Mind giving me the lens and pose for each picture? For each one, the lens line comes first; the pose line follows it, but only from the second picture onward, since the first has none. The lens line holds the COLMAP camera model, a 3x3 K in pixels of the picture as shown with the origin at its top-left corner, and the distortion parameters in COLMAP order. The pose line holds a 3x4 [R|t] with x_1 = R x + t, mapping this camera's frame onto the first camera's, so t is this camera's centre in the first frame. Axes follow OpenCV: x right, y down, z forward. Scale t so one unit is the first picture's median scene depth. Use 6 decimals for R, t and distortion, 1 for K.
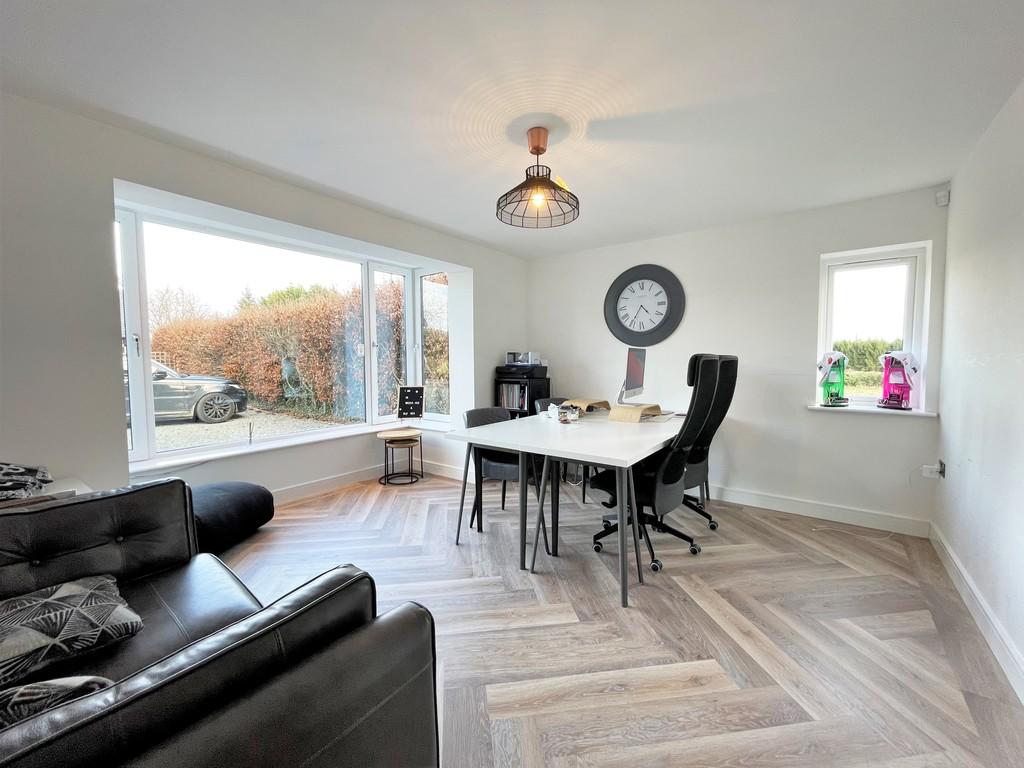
lens RADIAL K [[411.7, 0, 511.7], [0, 411.7, 383.7], [0, 0, 1]] dist [-0.005574, 0.001061]
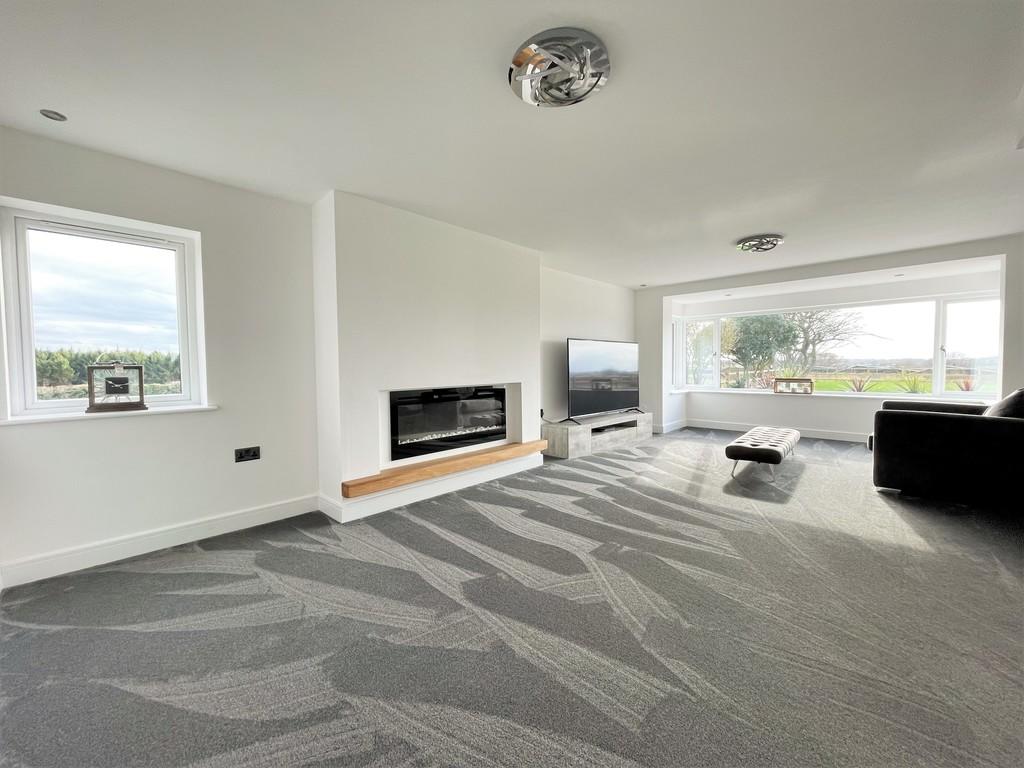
lens RADIAL K [[411.7, 0, 512.6], [0, 411.7, 383.1], [0, 0, 1]] dist [-0.005574, 0.001061]
pose [[0.102852, -0.031307, 0.994204, 0.234238], [0.061005, 0.997822, 0.025110, -0.020071], [-0.992824, 0.058068, 0.104538, 0.280382]]
